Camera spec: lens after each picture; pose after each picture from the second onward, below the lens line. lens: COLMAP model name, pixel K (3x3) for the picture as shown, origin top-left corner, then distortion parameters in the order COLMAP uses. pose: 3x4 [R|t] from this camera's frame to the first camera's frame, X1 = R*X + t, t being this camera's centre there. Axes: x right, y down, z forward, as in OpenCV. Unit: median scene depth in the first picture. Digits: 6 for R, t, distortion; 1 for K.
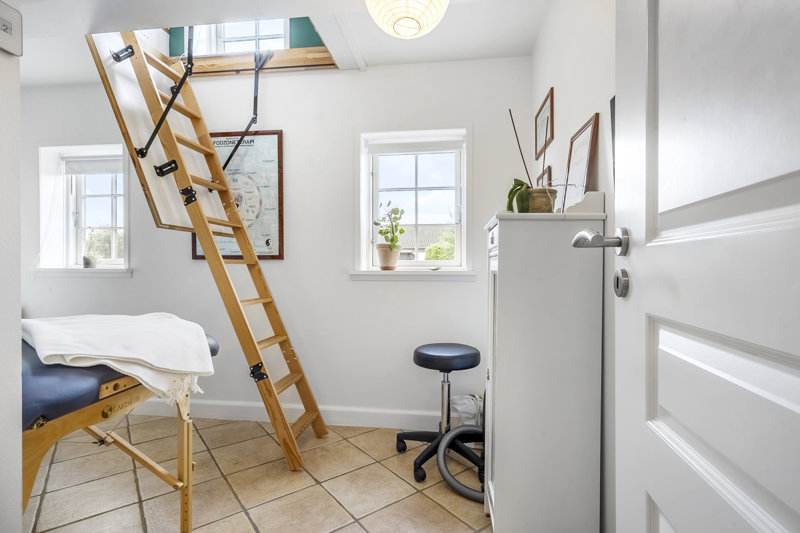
lens RADIAL K [[392.5, 0, 399.5], [0, 392.5, 268.7], [0, 0, 1]] dist [0.000018, 0.000616]
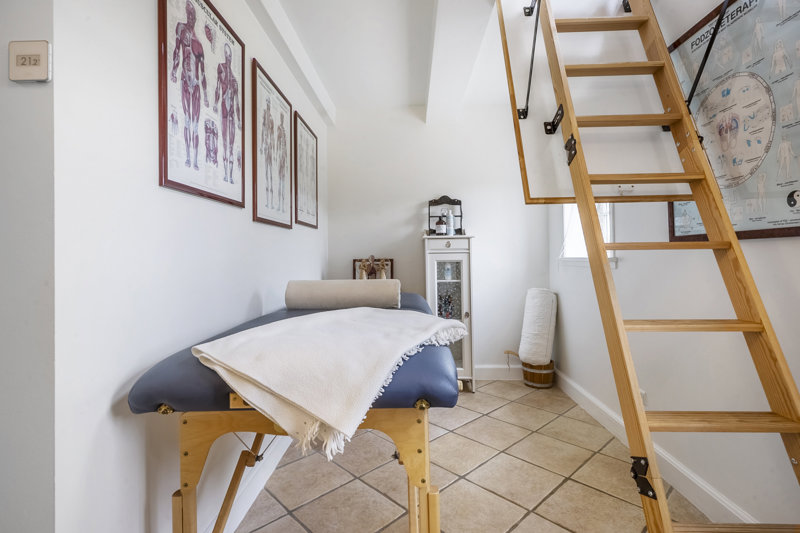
lens RADIAL K [[381.6, 0, 398.8], [0, 381.6, 255.0], [0, 0, 1]] dist [-0.000140, 0.000239]
pose [[0.091067, -0.010678, -0.995788, 0.064434], [0.012982, 0.999870, -0.009534, -0.004075], [0.995760, -0.012059, 0.091194, 0.546518]]
